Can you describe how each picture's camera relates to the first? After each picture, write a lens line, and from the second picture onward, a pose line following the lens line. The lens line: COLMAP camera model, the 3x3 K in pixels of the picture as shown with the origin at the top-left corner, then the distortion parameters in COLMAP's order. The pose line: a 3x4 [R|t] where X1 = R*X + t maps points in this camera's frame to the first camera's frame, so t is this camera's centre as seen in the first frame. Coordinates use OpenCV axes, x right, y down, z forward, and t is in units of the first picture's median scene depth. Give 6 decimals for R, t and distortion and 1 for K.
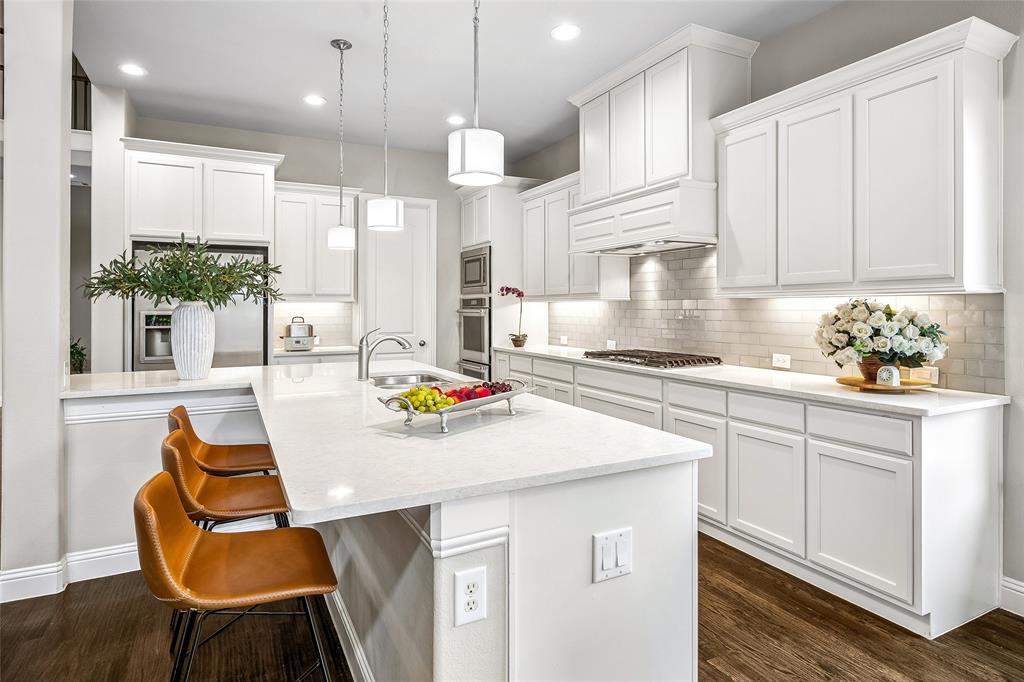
lens RADIAL K [[560.2, 0, 512.3], [0, 560.2, 326.6], [0, 0, 1]] dist [-0.001421, -0.000223]
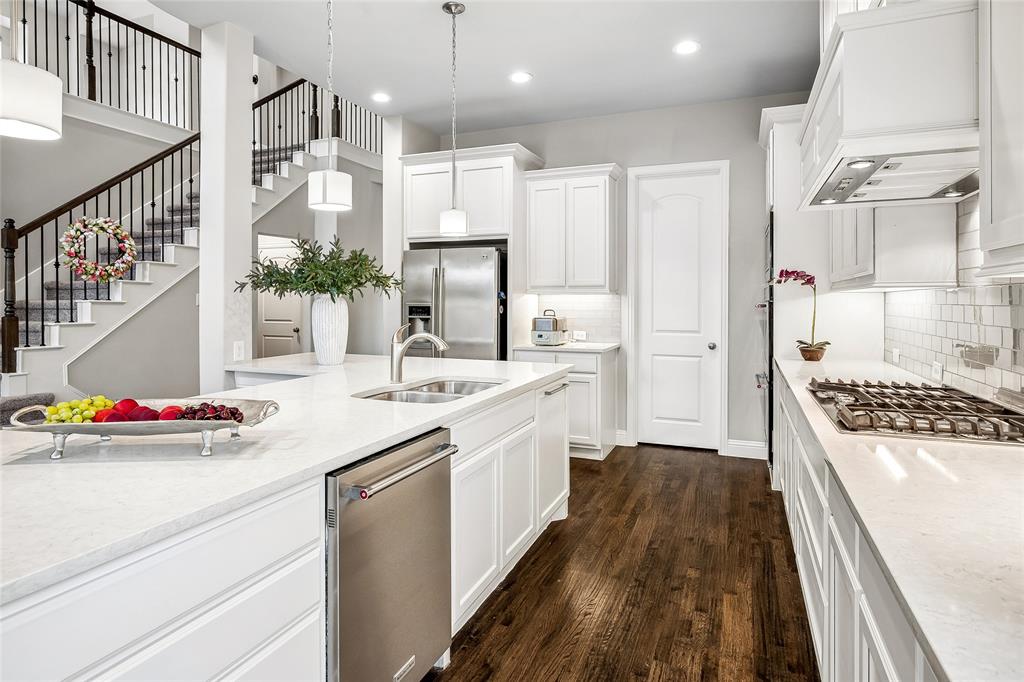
lens RADIAL K [[570.3, 0, 512.4], [0, 570.3, 309.8], [0, 0, 1]] dist [0.000797, 0.000022]
pose [[0.657400, 0.014816, -0.753396, 0.336689], [-0.028816, 0.999570, -0.005488, -0.011434], [0.752990, 0.025318, 0.657545, 0.350076]]
